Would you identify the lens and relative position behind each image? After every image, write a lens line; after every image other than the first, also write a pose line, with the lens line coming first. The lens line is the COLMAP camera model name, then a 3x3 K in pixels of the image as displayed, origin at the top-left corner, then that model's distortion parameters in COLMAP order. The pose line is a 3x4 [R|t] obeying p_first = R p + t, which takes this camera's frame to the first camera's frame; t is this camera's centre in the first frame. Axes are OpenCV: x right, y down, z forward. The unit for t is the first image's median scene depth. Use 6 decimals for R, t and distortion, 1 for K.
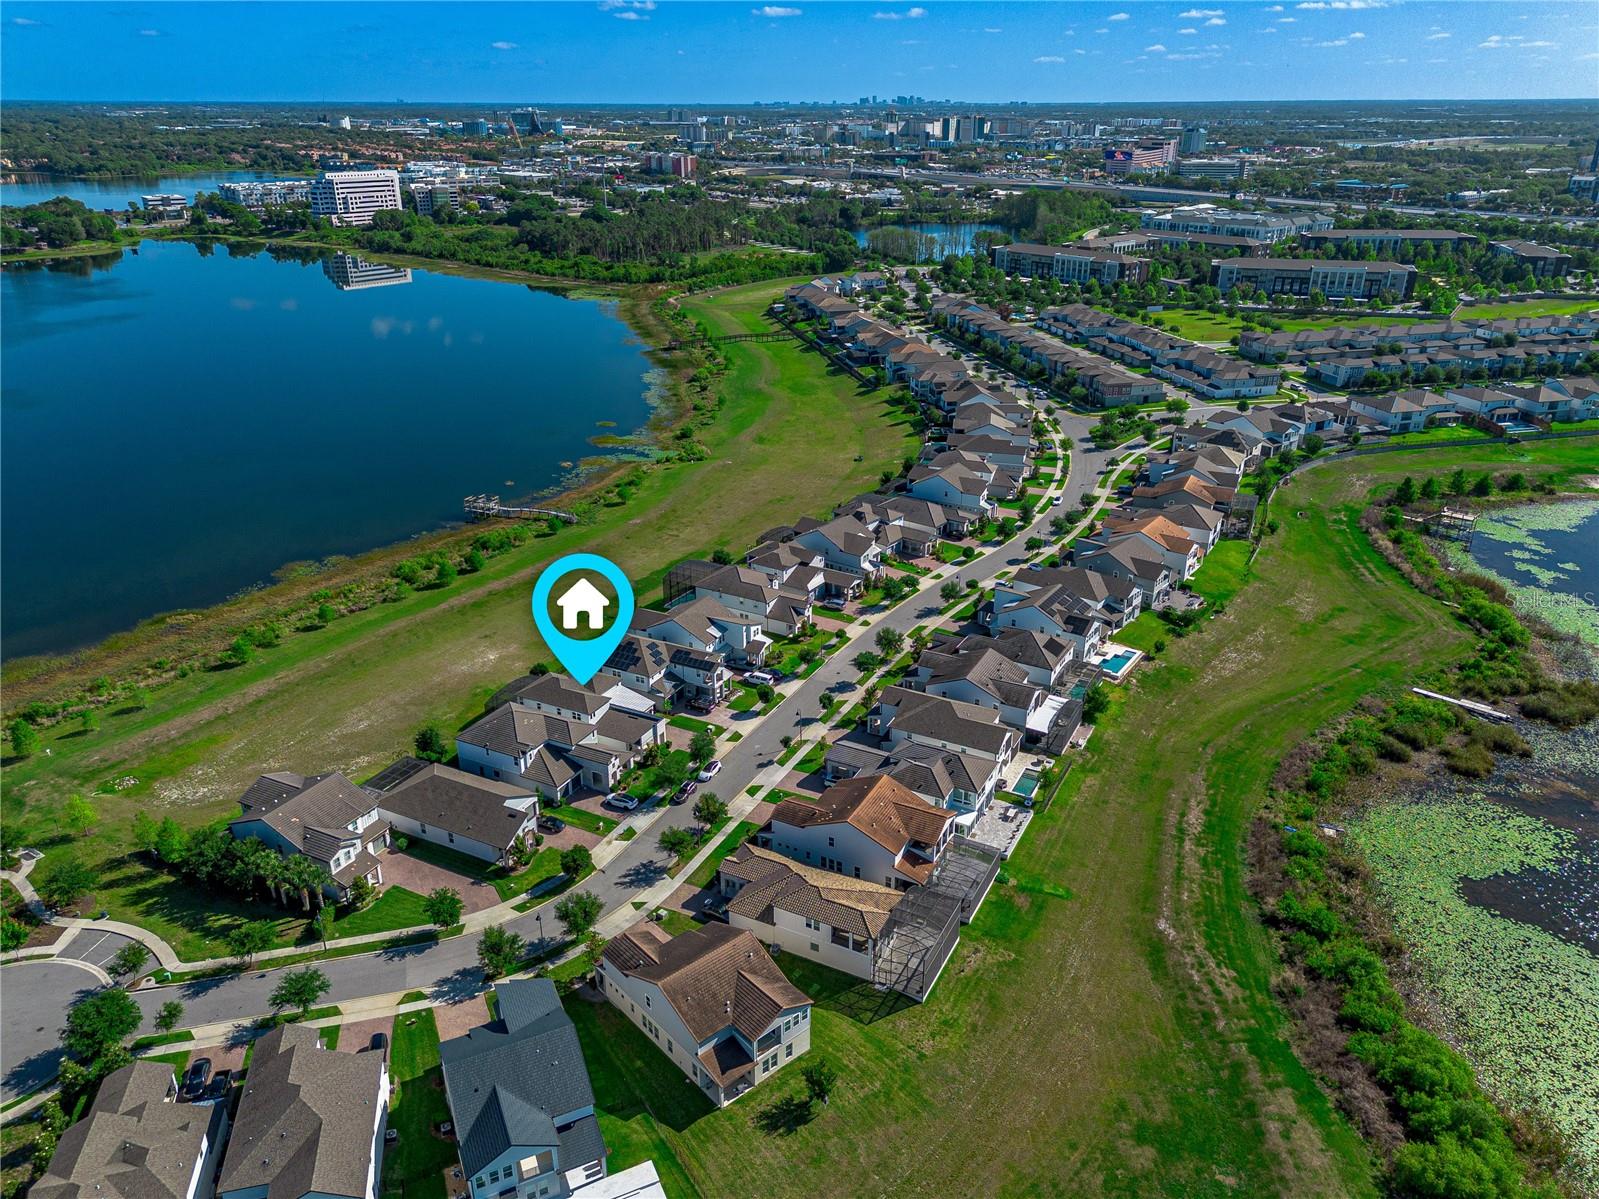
lens RADIAL K [[1141.1, 0, 802.0], [0, 1141.1, 593.5], [0, 0, 1]] dist [0.082508, -0.089651]
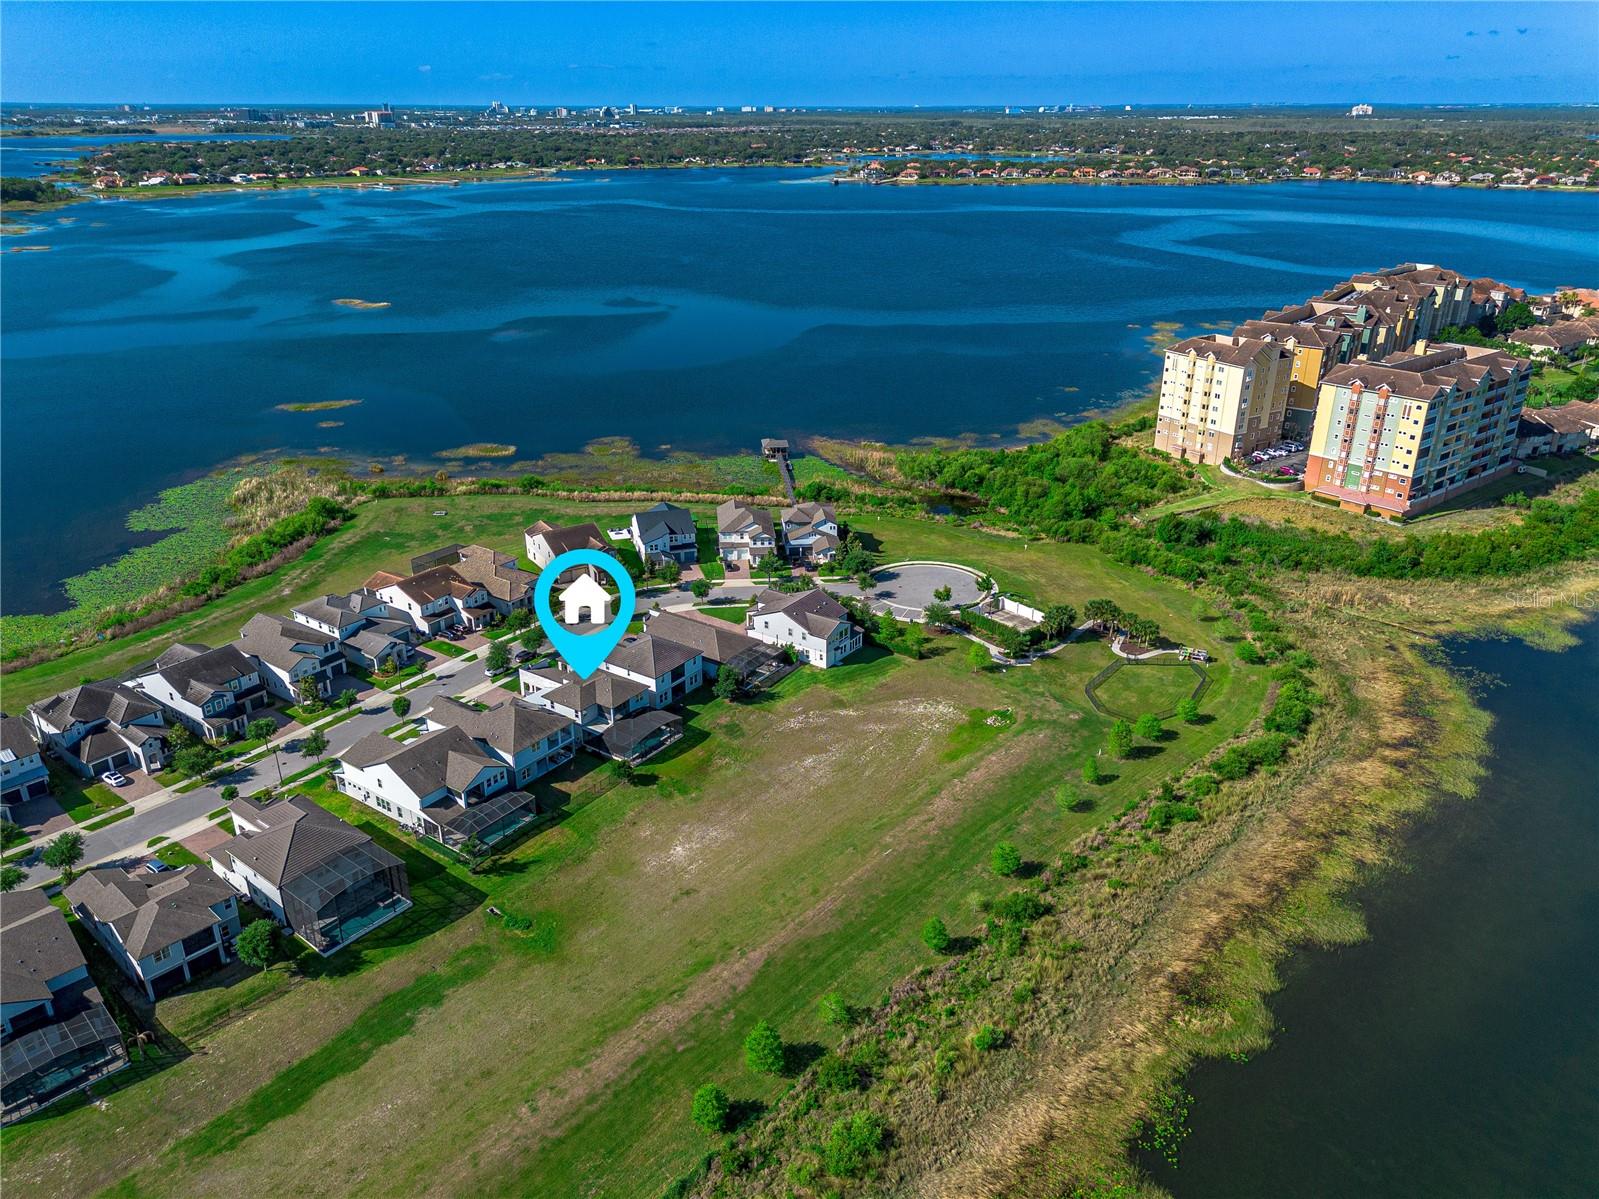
lens RADIAL K [[1141.1, 0, 802.0], [0, 1141.1, 593.5], [0, 0, 1]] dist [0.082508, -0.089651]
pose [[-0.990348, -0.056618, 0.126509, -0.463181], [0.052681, 0.690486, 0.721425, -0.635232], [-0.128198, 0.721126, -0.680839, 1.473752]]
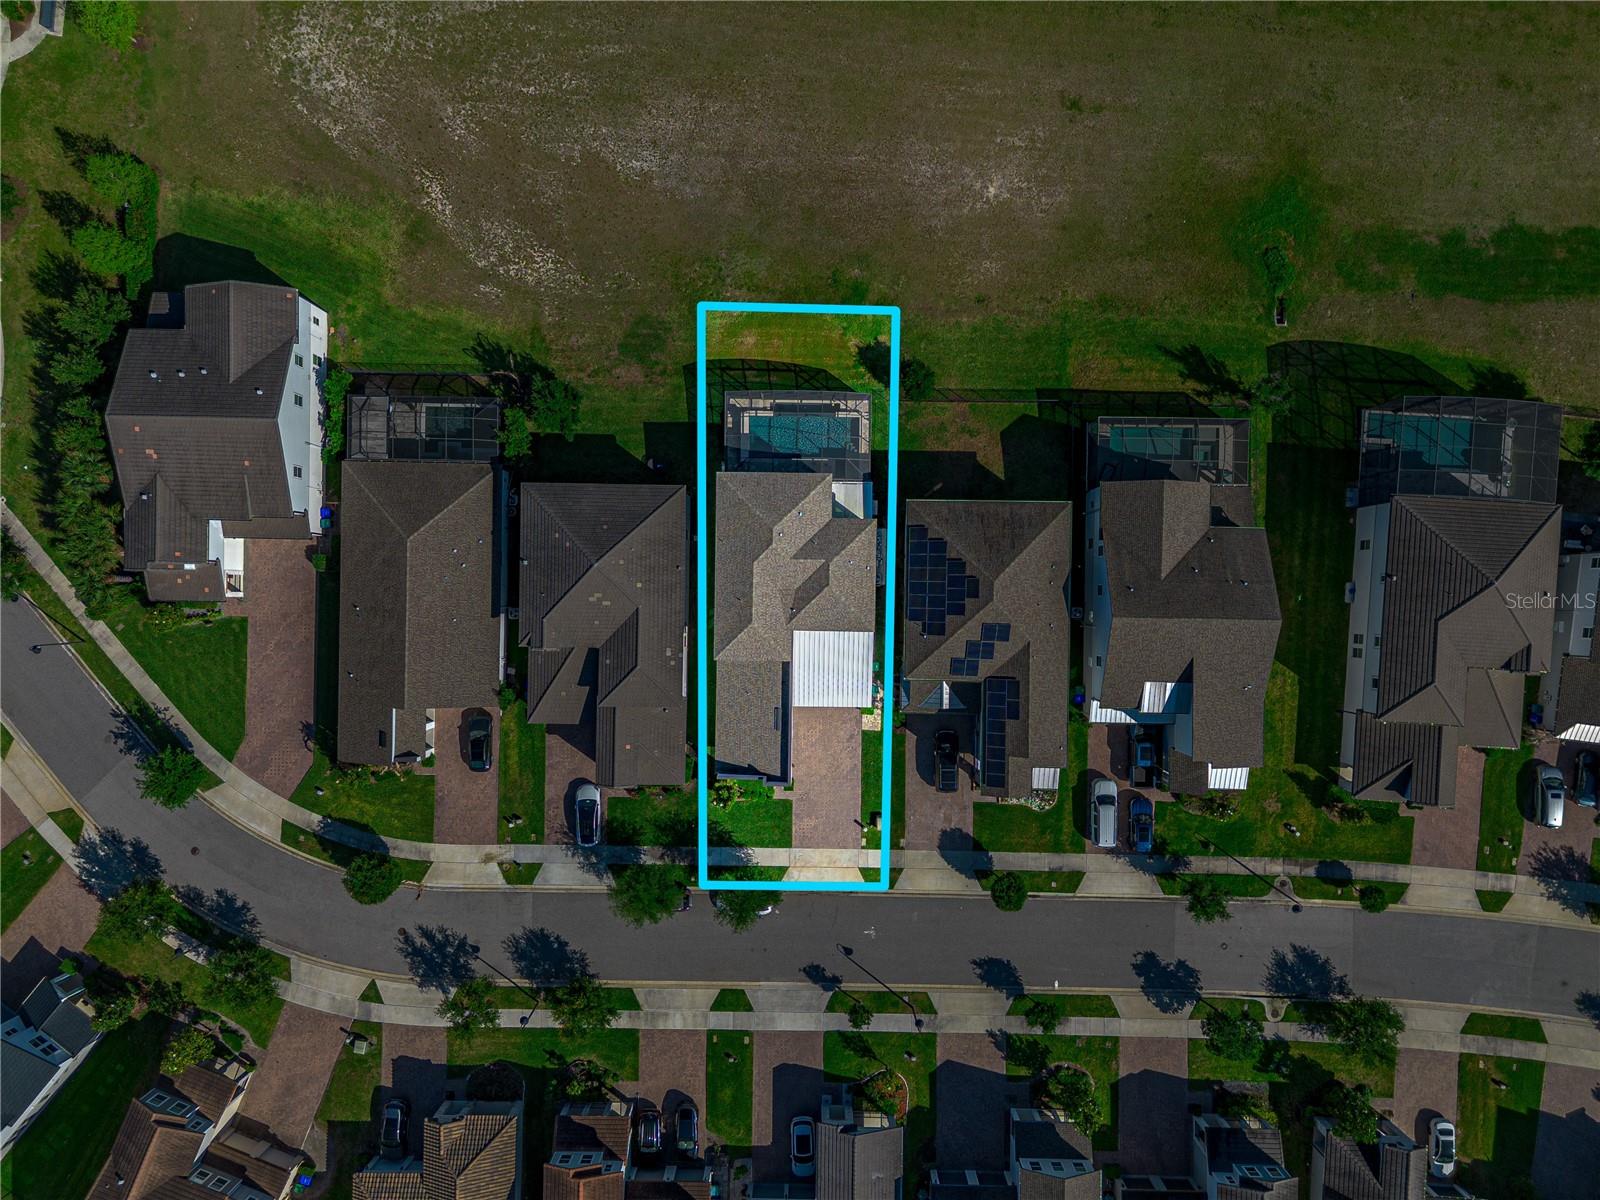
lens RADIAL K [[1141.8, 0, 802.5], [0, 1141.8, 594.0], [0, 0, 1]] dist [0.082508, -0.089651]
pose [[0.440052, 0.897972, -0.000023, -0.171850], [-0.354811, 0.173899, 0.918623, -0.325277], [0.824902, -0.404234, 0.395135, 0.747593]]
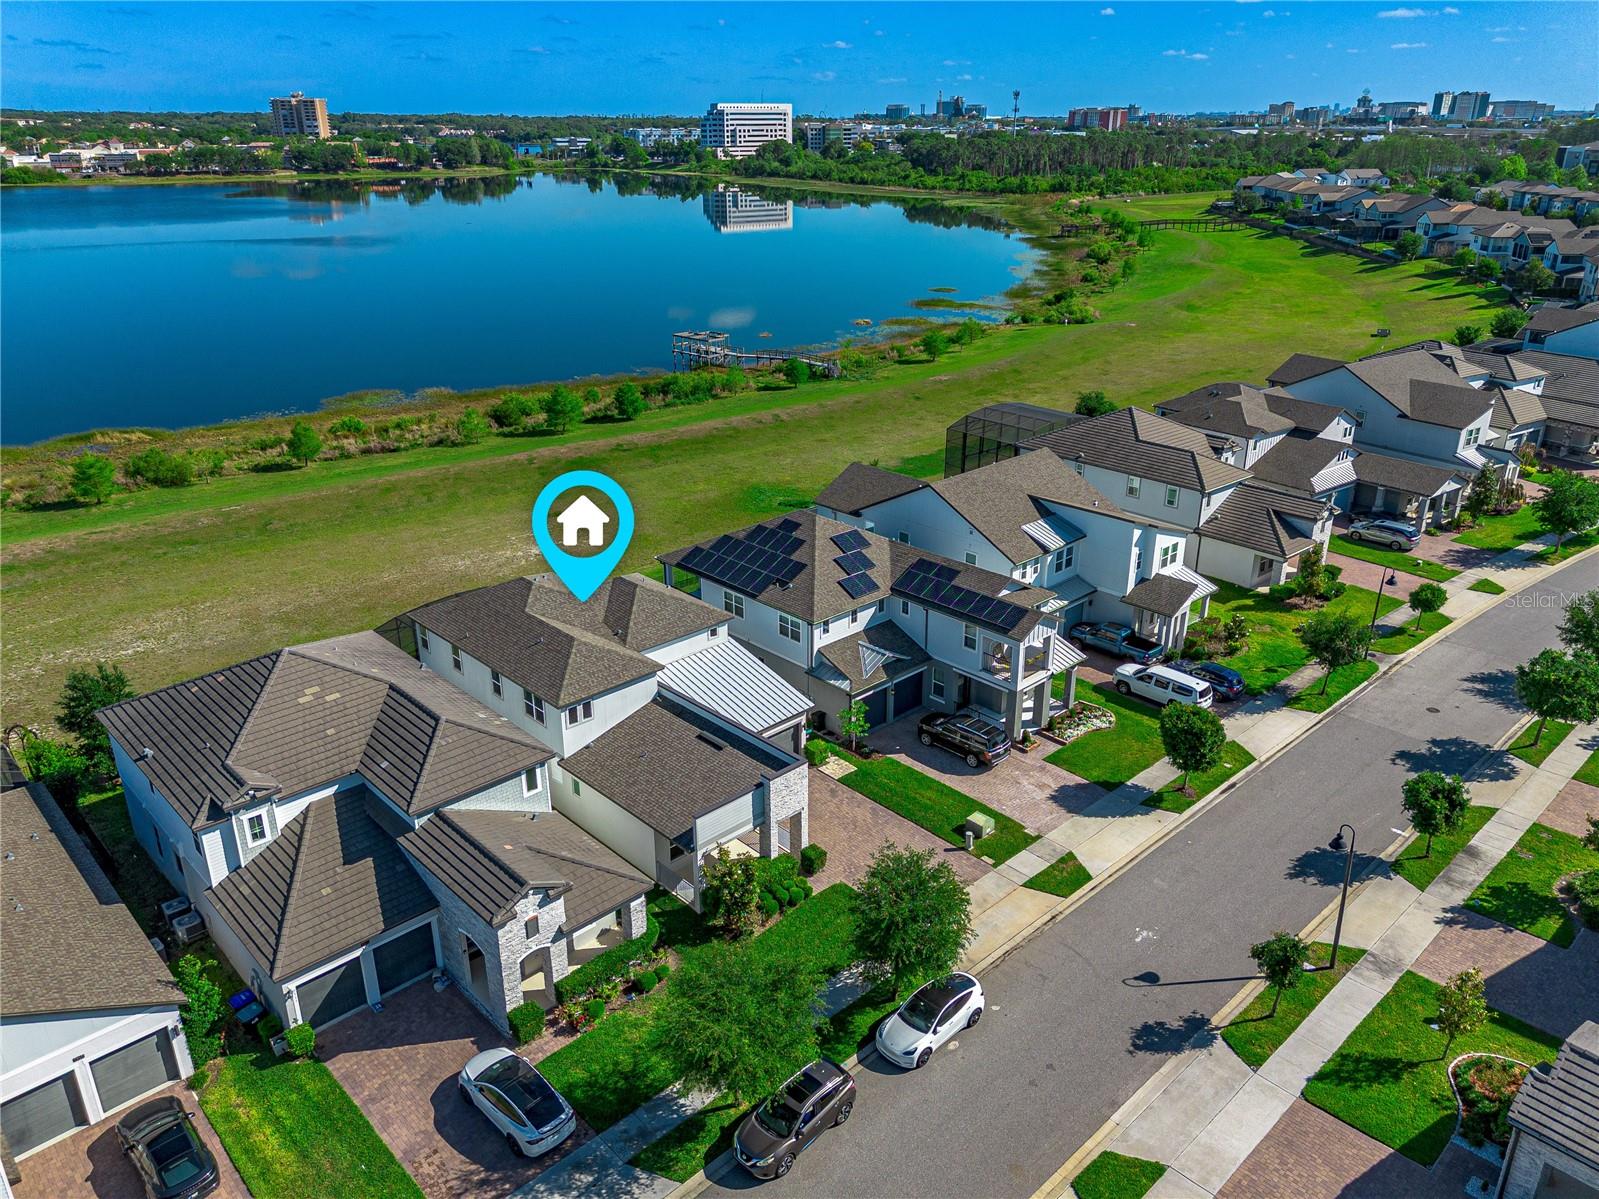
lens RADIAL K [[1166.6, 0, 802.1], [0, 1166.6, 574.2], [0, 0, 1]] dist [0.036919, -0.006184]
pose [[0.942654, 0.119638, -0.311593, -0.034947], [-0.128972, 0.991603, -0.009441, 0.059144], [0.307848, 0.049087, 0.950169, 0.650613]]
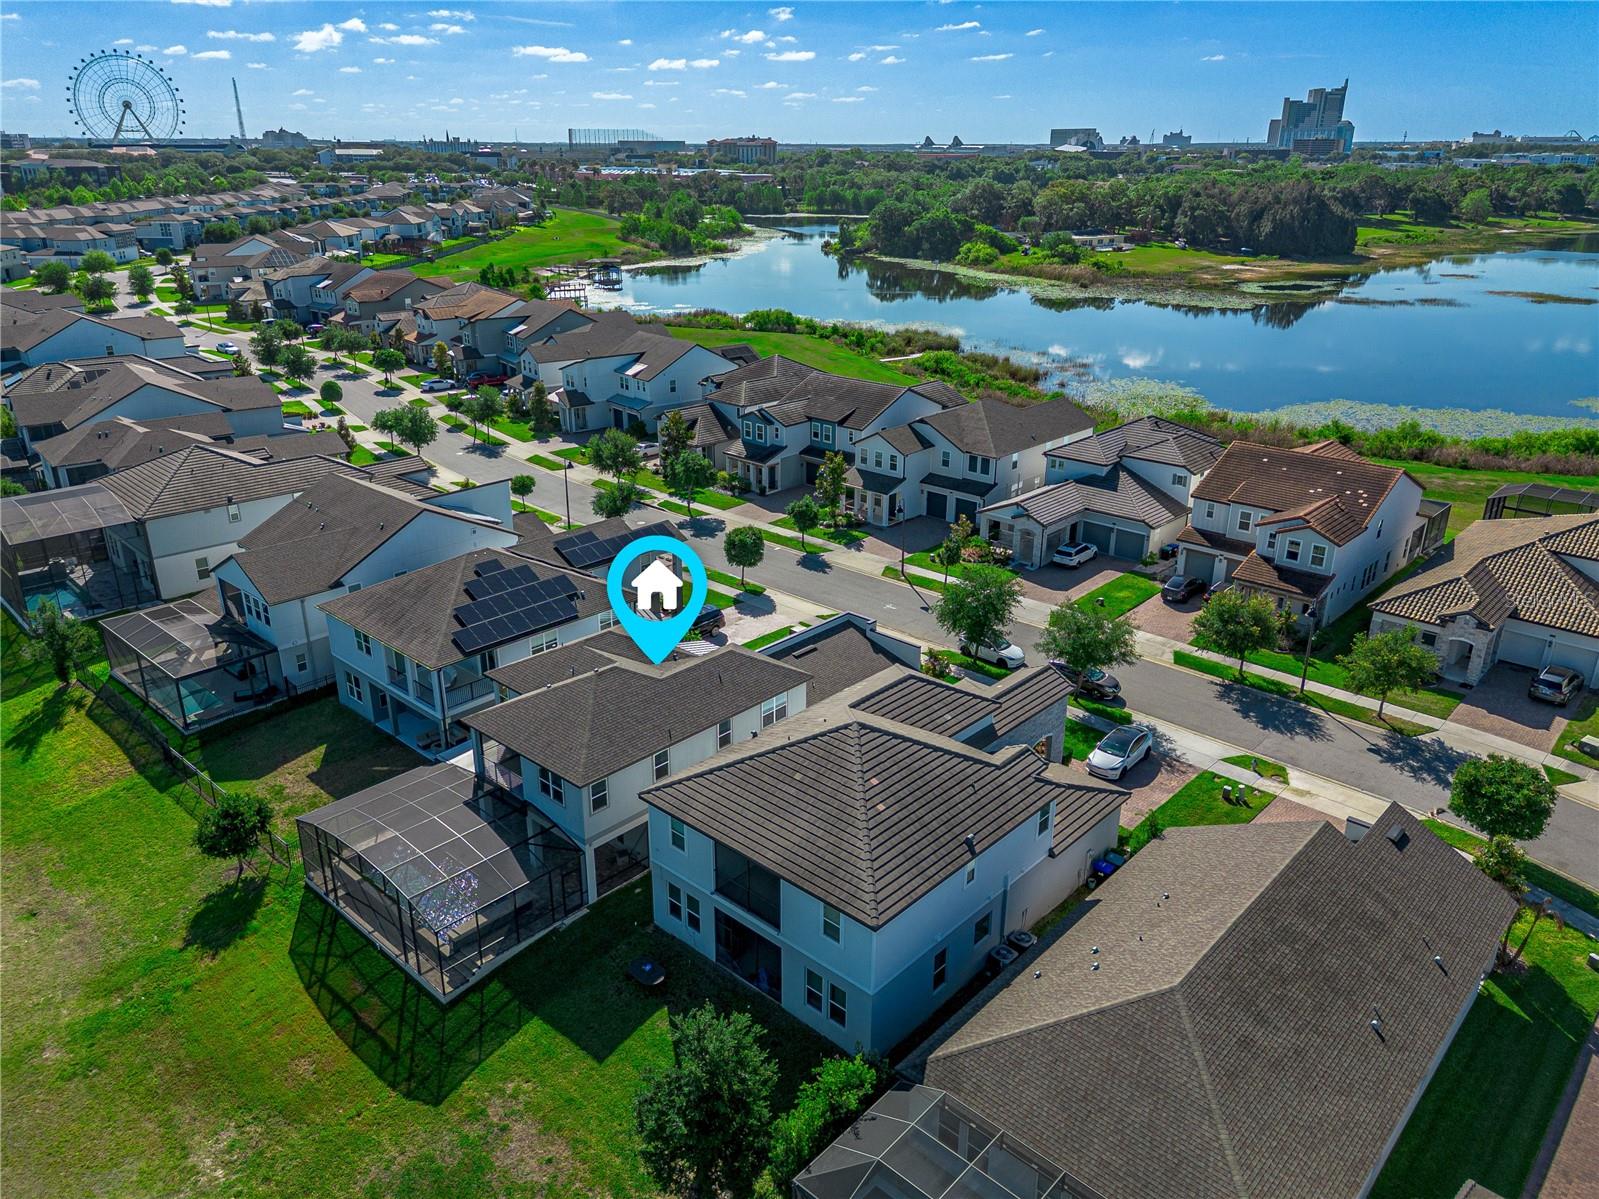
lens RADIAL K [[1141.1, 0, 802.0], [0, 1141.1, 593.5], [0, 0, 1]] dist [0.082508, -0.089651]
pose [[0.270043, -0.350609, 0.896744, -0.414088], [0.378840, 0.894915, 0.235811, 0.006012], [-0.885187, 0.276044, 0.374490, 0.772775]]
